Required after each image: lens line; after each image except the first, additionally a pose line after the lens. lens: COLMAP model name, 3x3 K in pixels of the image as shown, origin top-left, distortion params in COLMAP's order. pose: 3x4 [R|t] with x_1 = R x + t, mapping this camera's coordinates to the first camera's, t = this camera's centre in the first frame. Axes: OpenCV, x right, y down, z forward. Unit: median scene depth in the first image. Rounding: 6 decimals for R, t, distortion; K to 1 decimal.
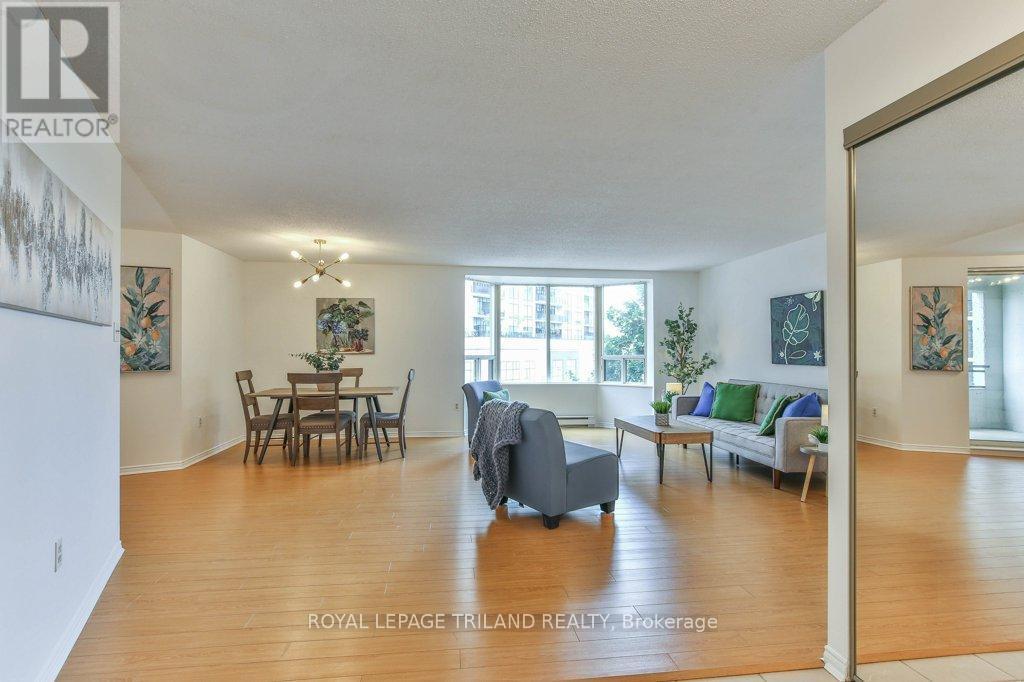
lens RADIAL K [[481.5, 0, 507.3], [0, 481.5, 341.0], [0, 0, 1]] dist [-0.011873, 0.001103]
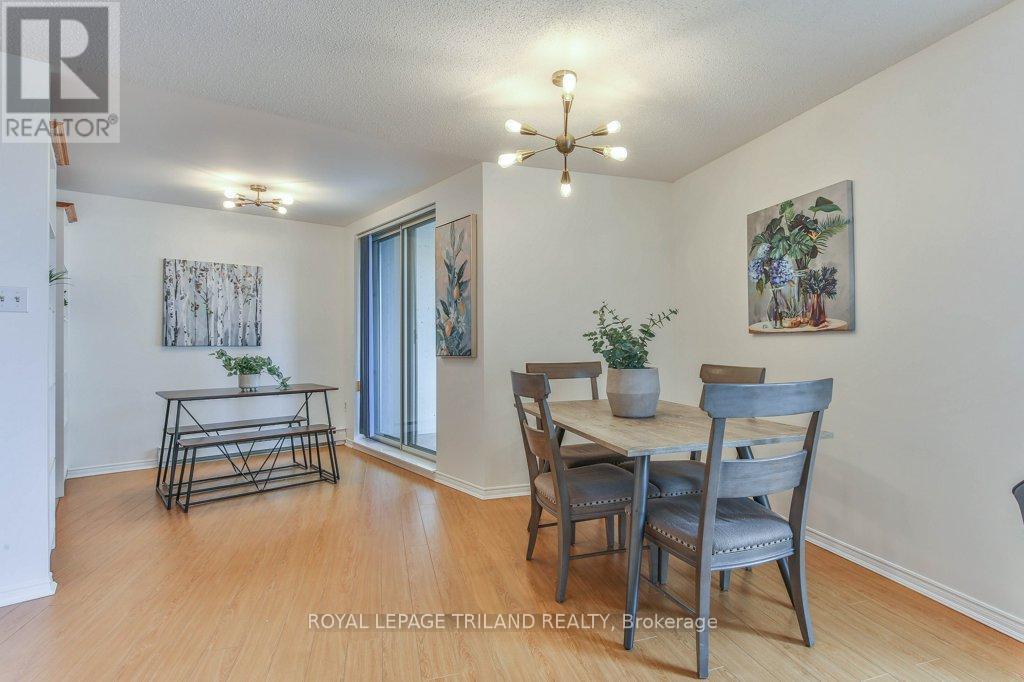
lens RADIAL K [[530.5, 0, 550.6], [0, 530.5, 335.3], [0, 0, 1]] dist [-0.004770, 0.000017]
pose [[0.204613, -0.012715, -0.978760, 0.078637], [0.022647, 0.999709, -0.008253, 0.031545], [0.978581, -0.020477, 0.204842, 0.784126]]
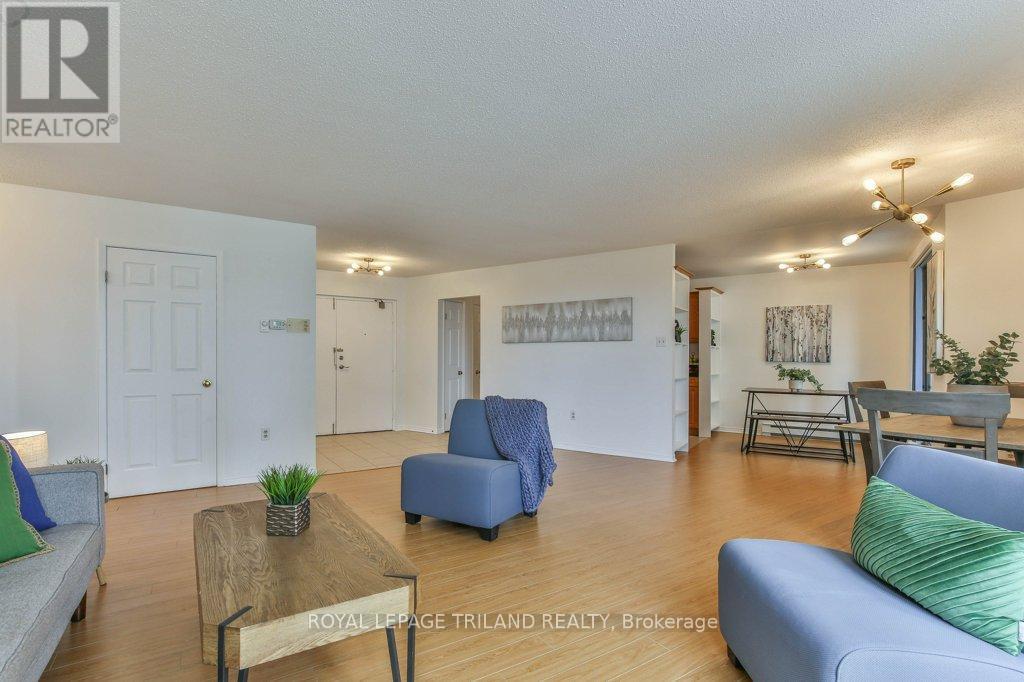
lens RADIAL K [[481.5, 0, 511.9], [0, 481.5, 356.1], [0, 0, 1]] dist [-0.011873, 0.001103]
pose [[-0.891300, -0.005671, -0.453379, 0.268357], [0.002921, 0.999829, -0.018249, 0.034657], [0.453405, -0.017589, -0.891131, 1.148151]]
